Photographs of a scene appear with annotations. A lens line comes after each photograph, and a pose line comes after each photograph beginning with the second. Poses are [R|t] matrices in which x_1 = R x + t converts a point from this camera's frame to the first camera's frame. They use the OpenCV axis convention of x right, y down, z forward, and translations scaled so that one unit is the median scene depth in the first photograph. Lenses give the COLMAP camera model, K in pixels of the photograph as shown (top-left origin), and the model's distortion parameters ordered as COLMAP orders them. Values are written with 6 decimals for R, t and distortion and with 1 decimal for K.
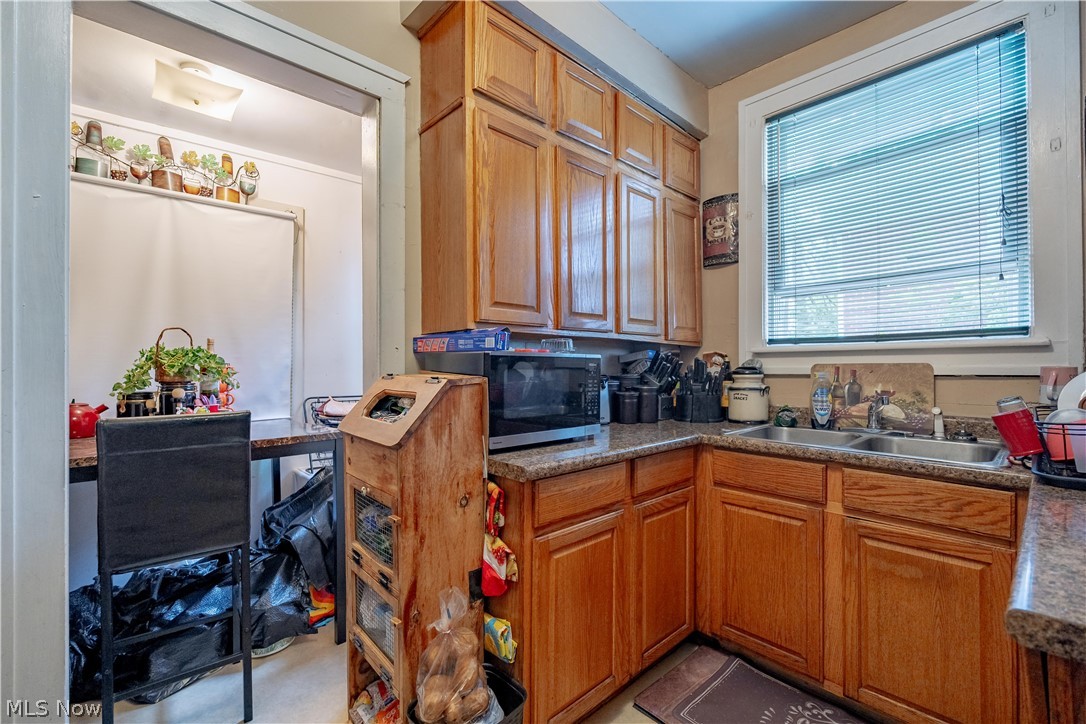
lens RADIAL K [[474.1, 0, 540.1], [0, 474.1, 363.6], [0, 0, 1]] dist [-0.006088, 0.000361]
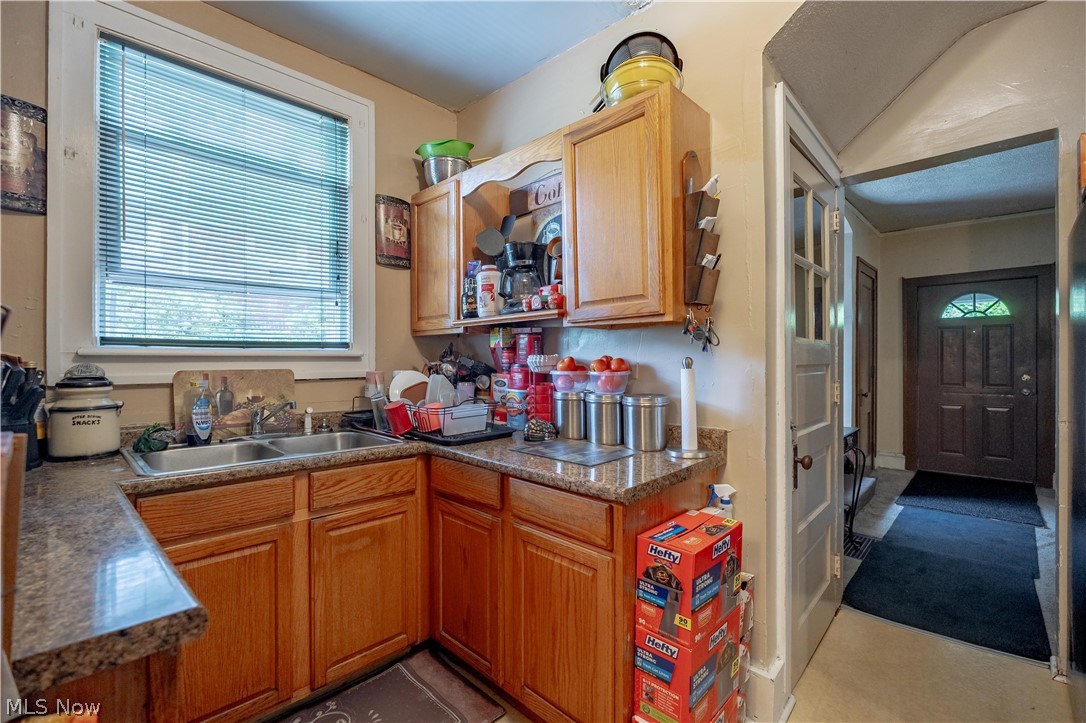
lens RADIAL K [[484.3, 0, 540.2], [0, 484.3, 362.8], [0, 0, 1]] dist [-0.005188, 0.000569]
pose [[-0.061690, 0.000232, 0.998095, -0.359488], [-0.005282, 0.999986, -0.000559, -0.018623], [-0.998081, -0.005307, -0.061688, 0.454097]]
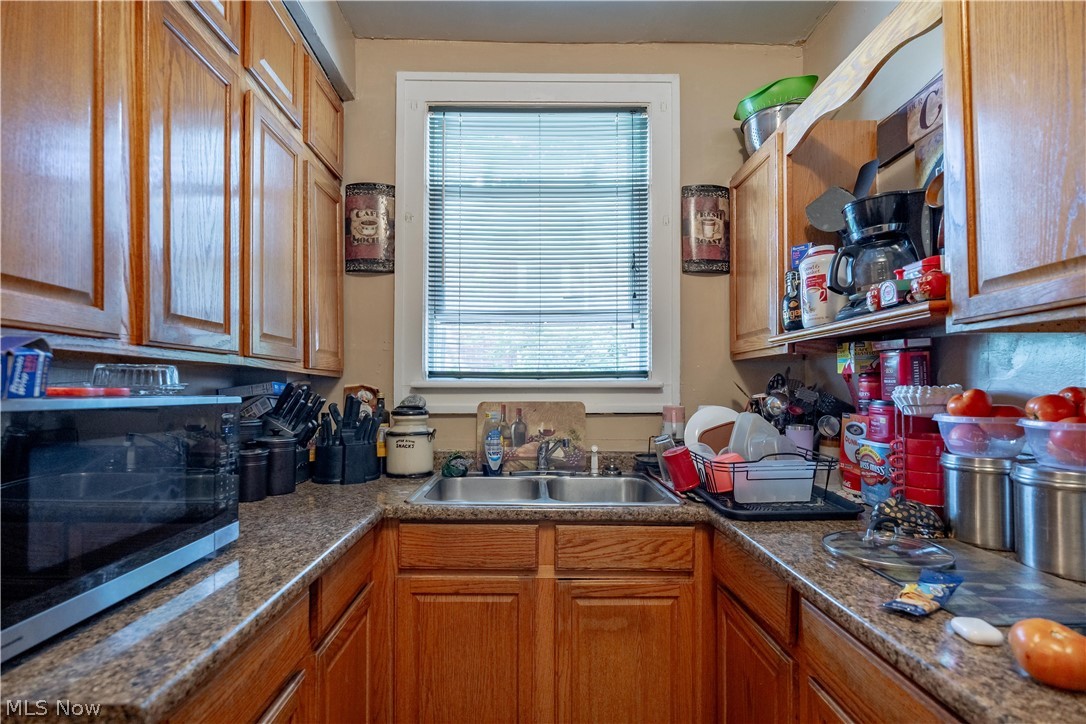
lens RADIAL K [[515.2, 0, 534.9], [0, 515.2, 387.8], [0, 0, 1]] dist [-0.003339, 0.000309]
pose [[0.662185, 0.005529, 0.749320, -0.089481], [-0.008863, 0.999961, 0.000453, -0.030178], [-0.749288, -0.006941, 0.662208, 0.314487]]
